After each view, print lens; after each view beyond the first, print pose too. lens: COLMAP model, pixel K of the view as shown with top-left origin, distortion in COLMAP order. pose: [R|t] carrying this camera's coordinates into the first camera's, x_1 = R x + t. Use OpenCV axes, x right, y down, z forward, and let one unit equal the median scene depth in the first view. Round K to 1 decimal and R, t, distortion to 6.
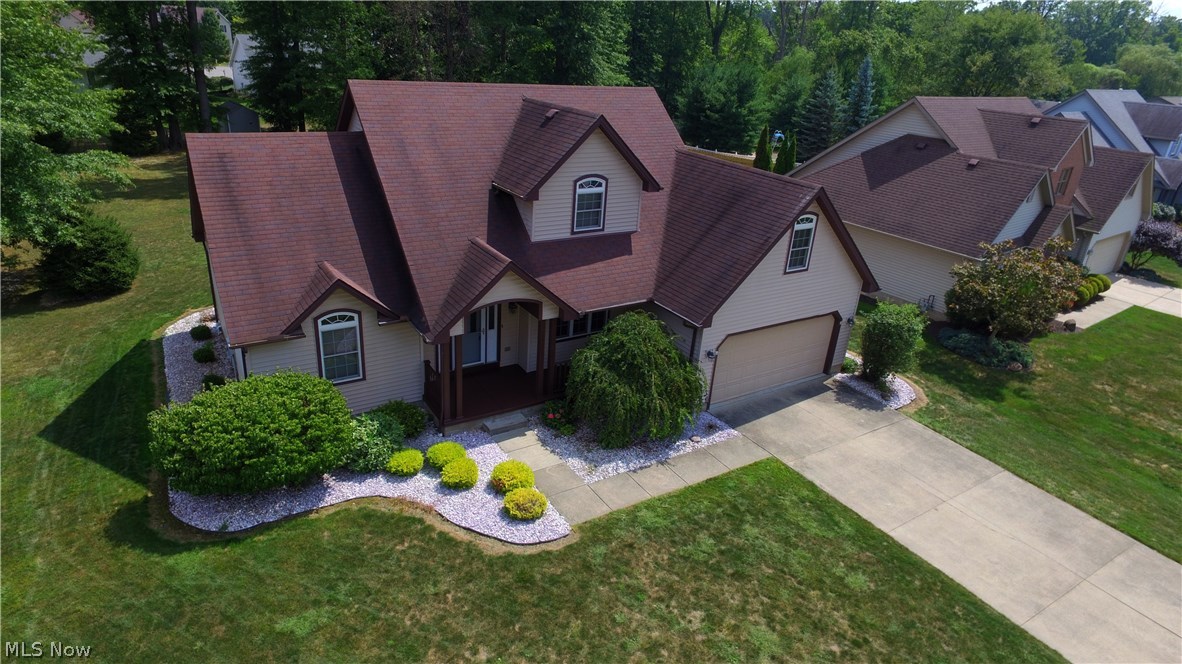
lens RADIAL K [[682.7, 0, 587.5], [0, 682.7, 326.4], [0, 0, 1]] dist [0.000950, -0.000568]
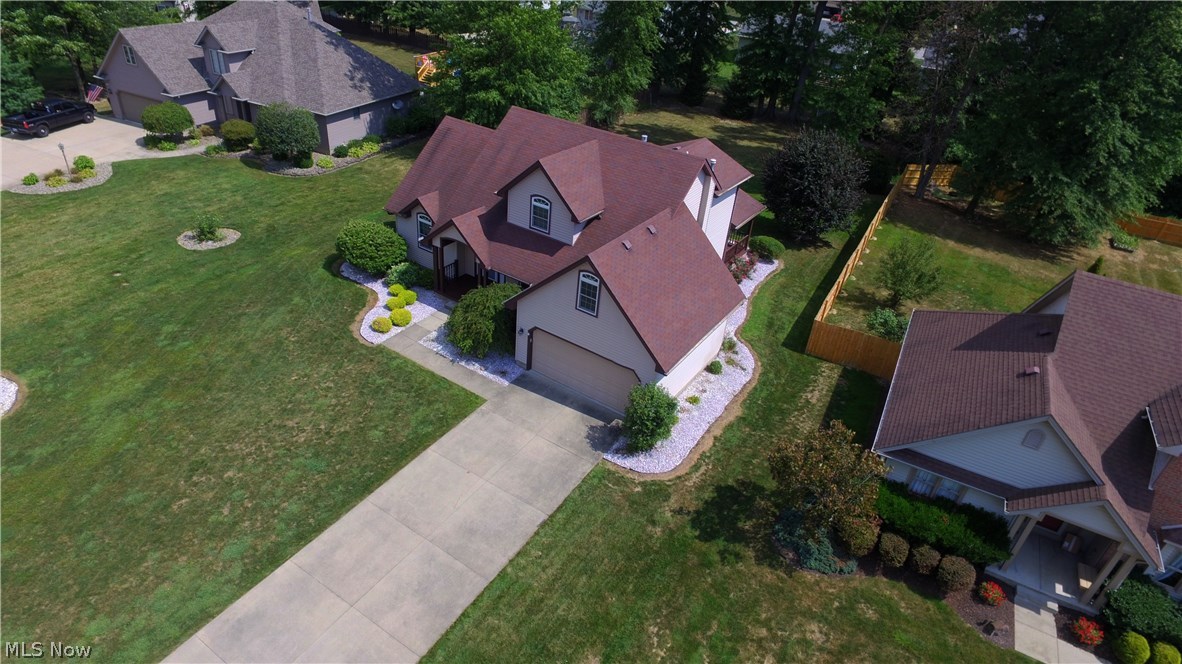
lens RADIAL K [[682.7, 0, 589.9], [0, 682.7, 333.4], [0, 0, 1]] dist [0.000950, -0.000568]
pose [[0.408364, 0.457588, -0.789843, 1.569064], [-0.403966, 0.866528, 0.293157, -0.499254], [0.818566, 0.199355, 0.538709, 0.355818]]
